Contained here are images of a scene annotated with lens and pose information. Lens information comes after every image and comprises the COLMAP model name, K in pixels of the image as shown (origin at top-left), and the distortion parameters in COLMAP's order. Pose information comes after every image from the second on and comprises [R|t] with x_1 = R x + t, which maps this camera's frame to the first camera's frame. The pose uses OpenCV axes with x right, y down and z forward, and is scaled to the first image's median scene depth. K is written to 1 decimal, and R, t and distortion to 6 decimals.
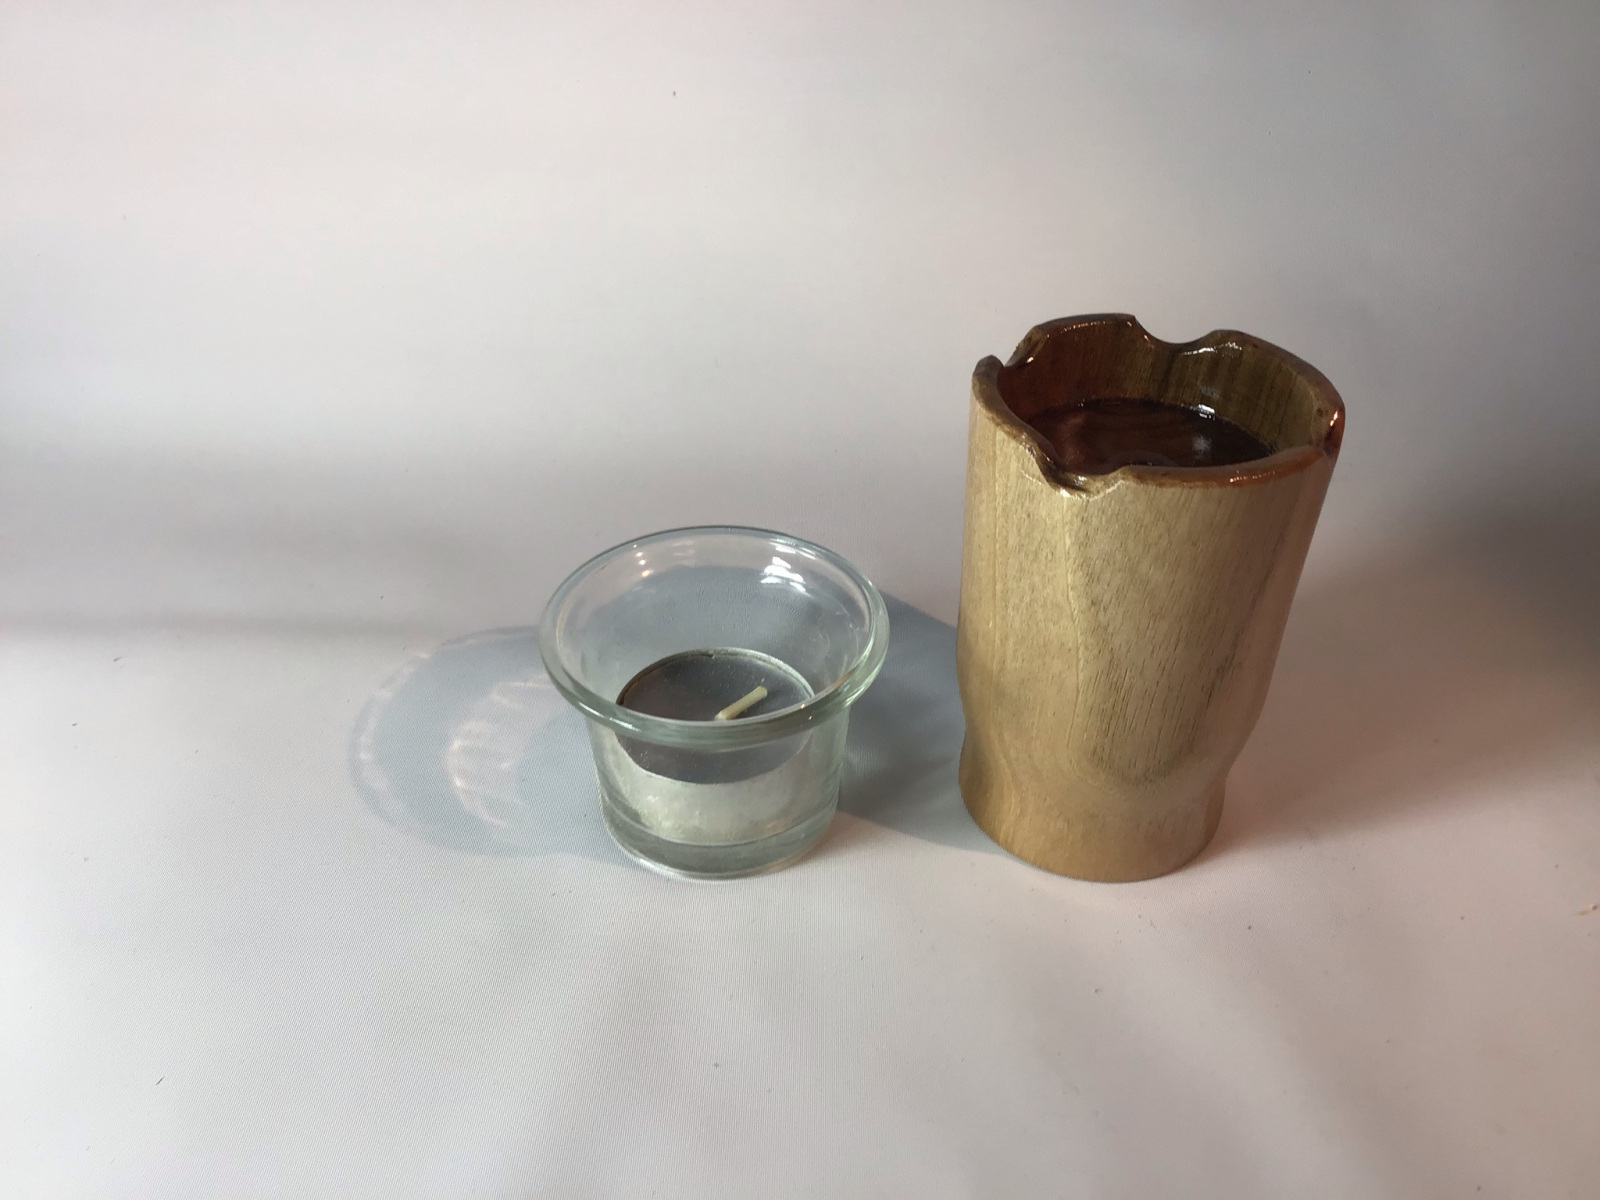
lens RADIAL K [[1430.0, 0, 800.4], [0, 1430.0, 603.6], [0, 0, 1]] dist [0.034588, -0.034496]
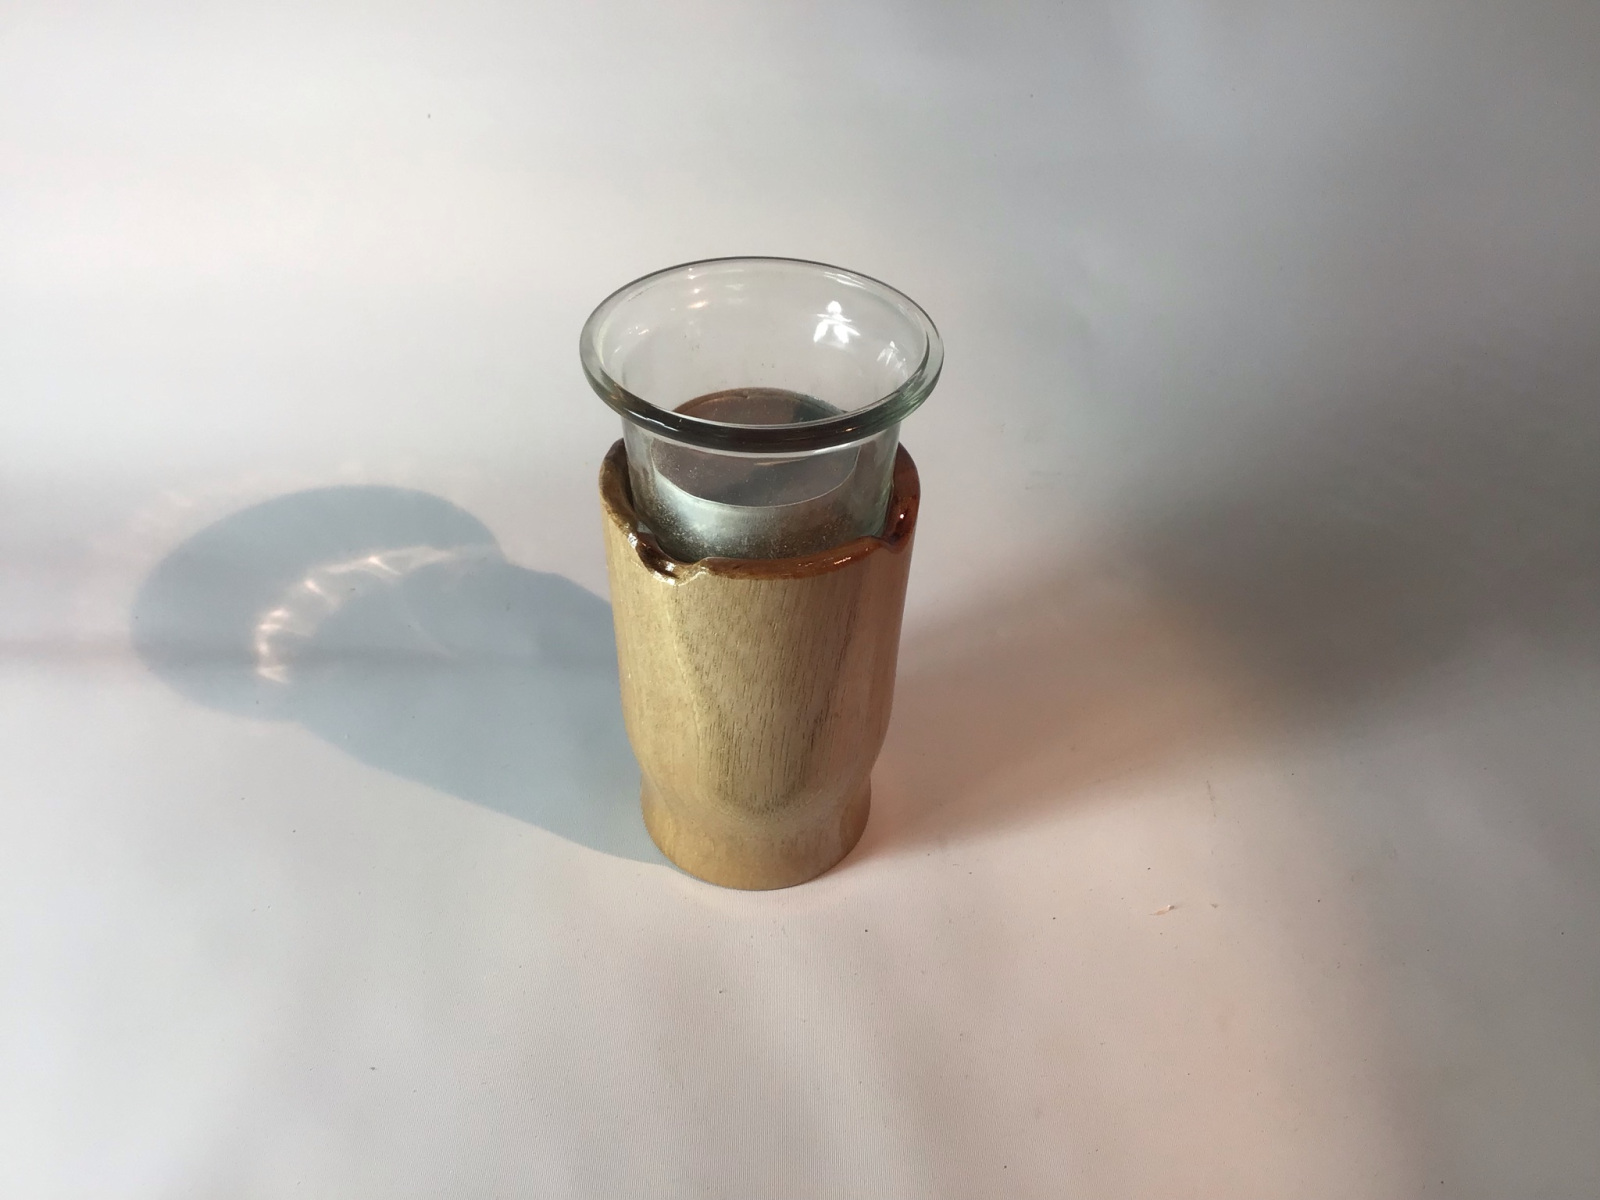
lens RADIAL K [[1430.0, 0, 798.7], [0, 1430.0, 596.2], [0, 0, 1]] dist [0.034588, -0.034496]
pose [[0.999859, -0.011256, 0.012479, 0.265924], [0.010143, 0.996250, 0.085929, -0.150825], [-0.013399, -0.085790, 0.996223, -0.124413]]
